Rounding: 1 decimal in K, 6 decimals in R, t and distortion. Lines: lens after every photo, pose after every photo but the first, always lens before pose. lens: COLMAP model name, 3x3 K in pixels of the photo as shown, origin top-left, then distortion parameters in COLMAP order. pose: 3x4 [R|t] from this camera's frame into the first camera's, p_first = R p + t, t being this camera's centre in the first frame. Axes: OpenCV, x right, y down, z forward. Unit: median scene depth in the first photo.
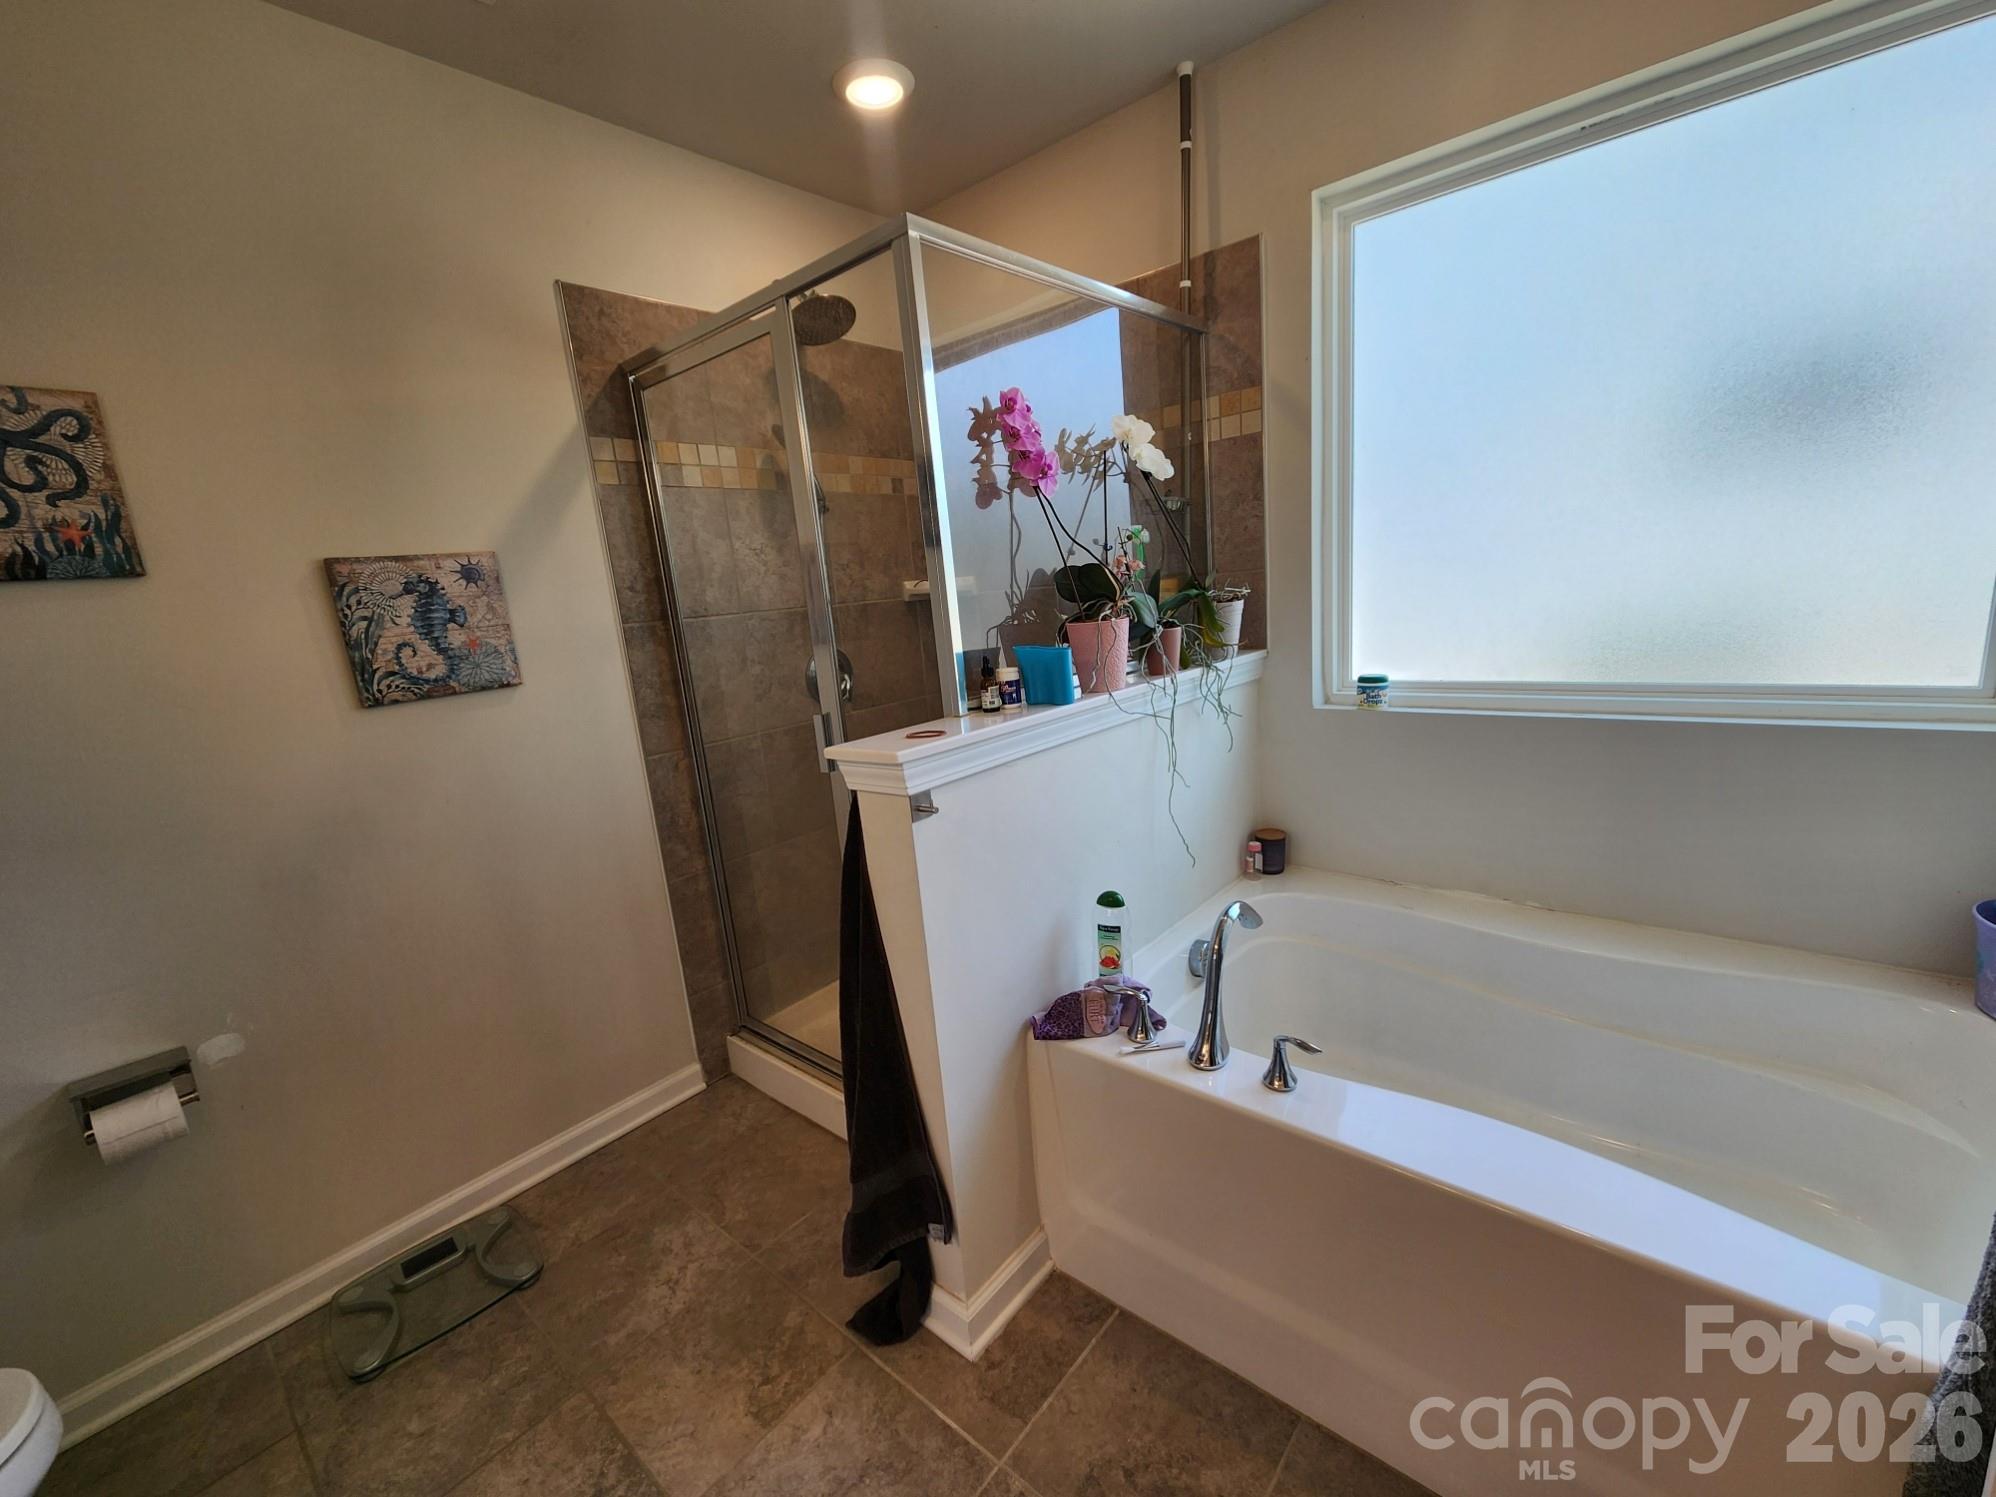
lens RADIAL K [[811.2, 0, 1007.4], [0, 811.2, 752.8], [0, 0, 1]] dist [0.001131, -0.002151]
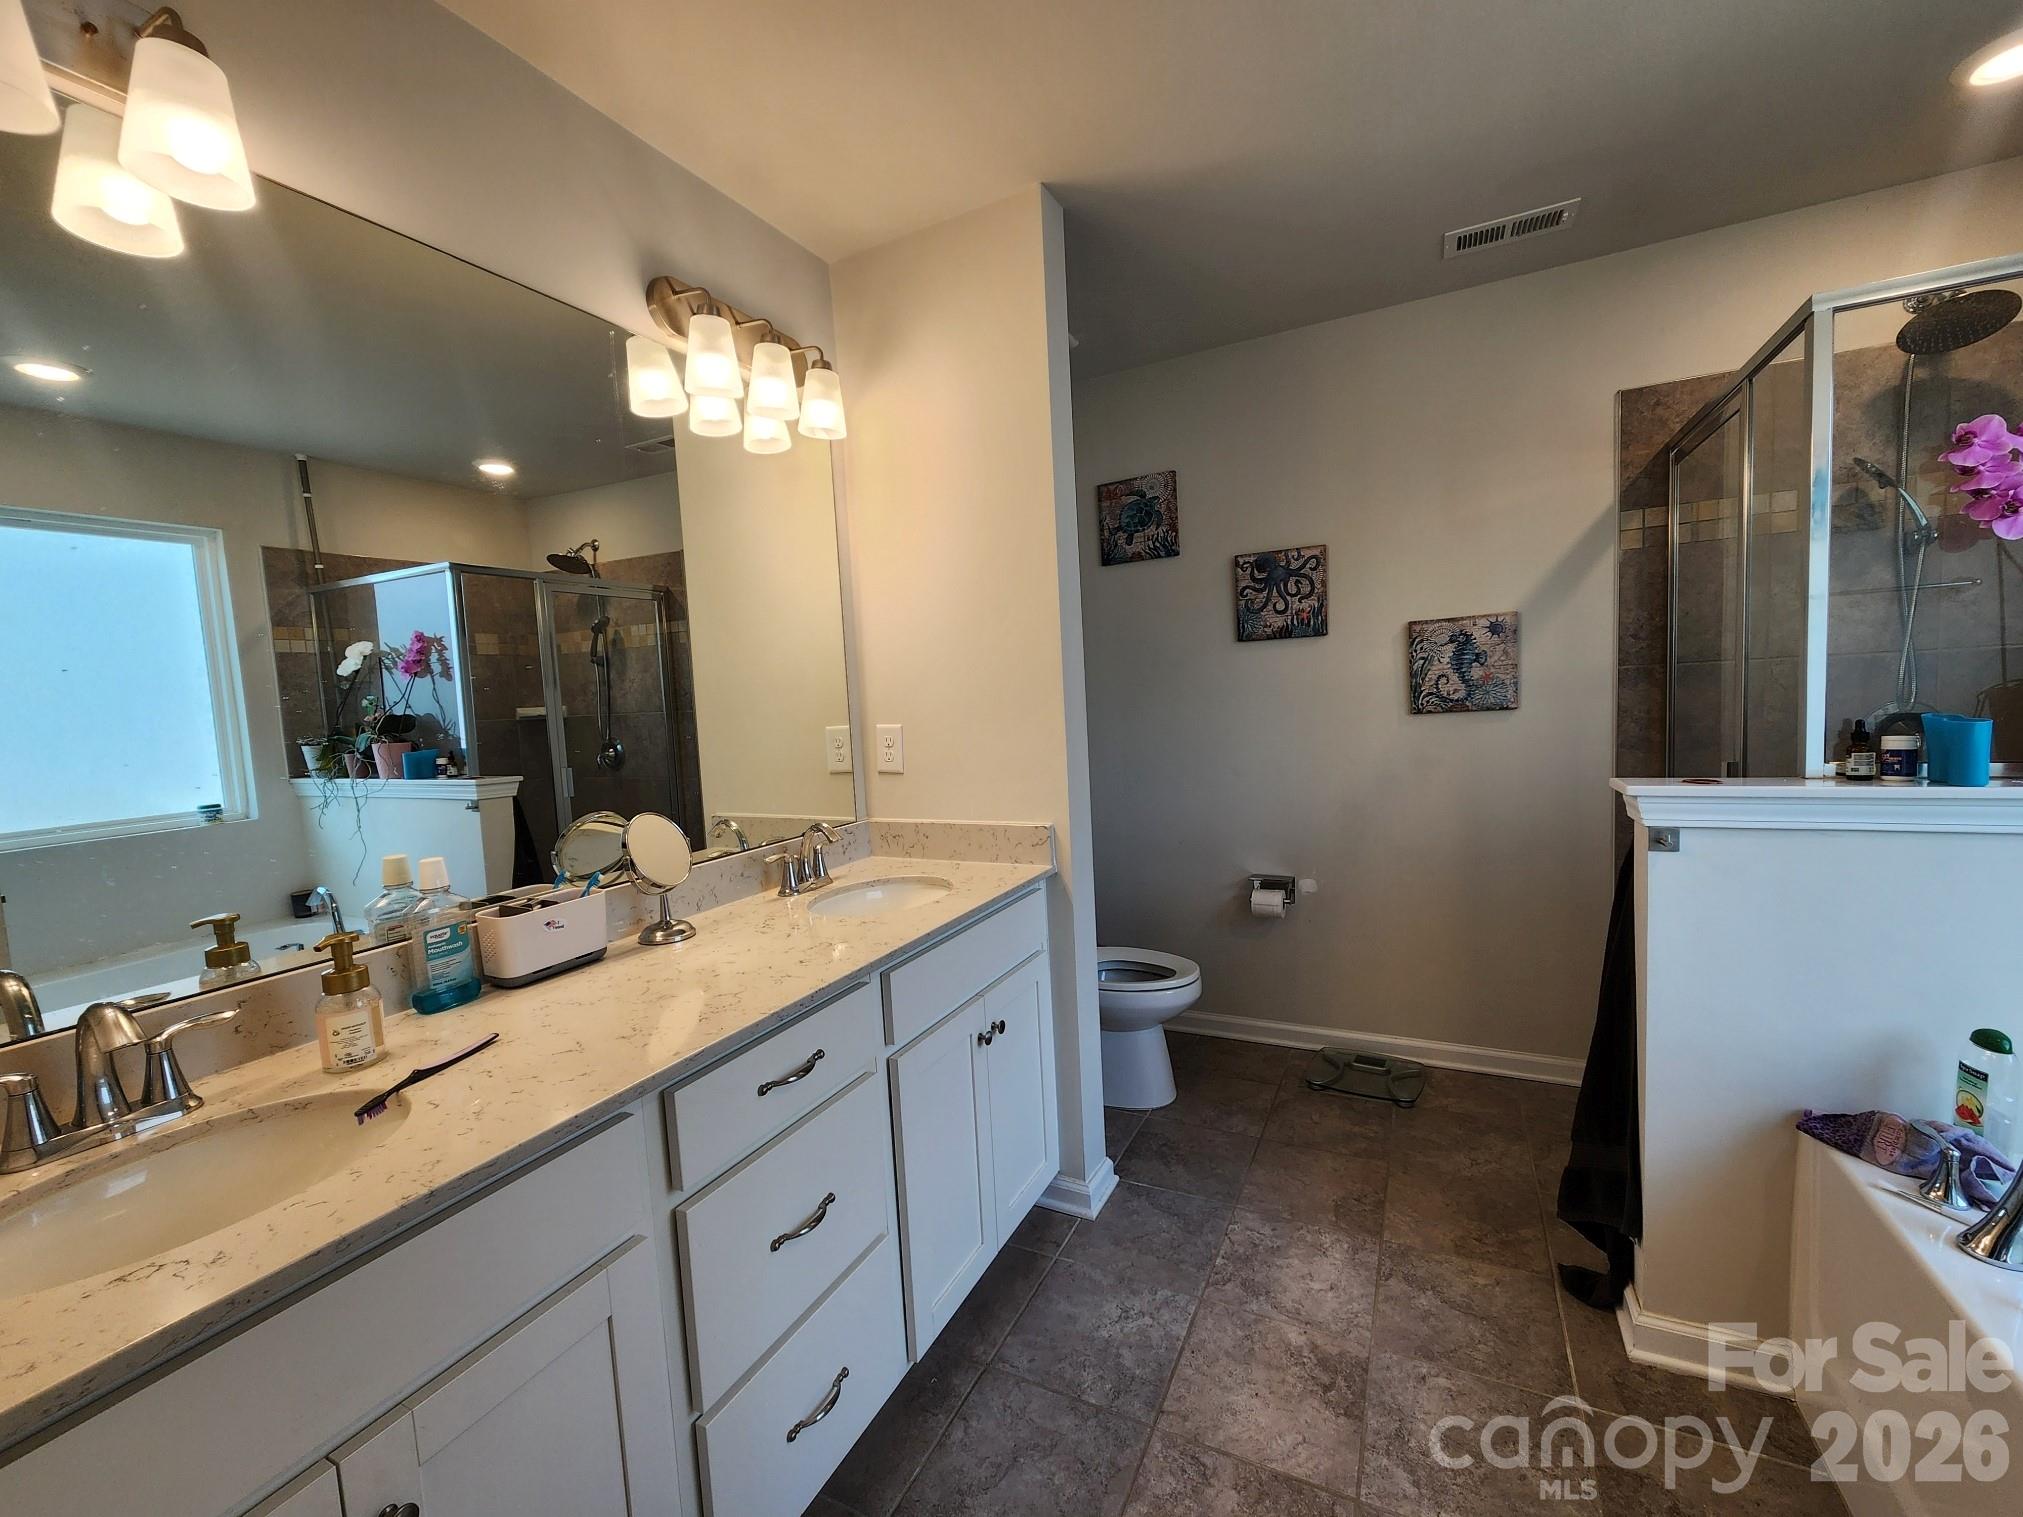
lens RADIAL K [[822.2, 0, 1013.5], [0, 822.2, 757.7], [0, 0, 1]] dist [0.001131, -0.002151]
pose [[0.223104, 0.145735, -0.963839, 0.629631], [-0.164283, 0.980240, 0.110187, -0.020257], [0.960852, 0.133759, 0.242637, -0.144024]]
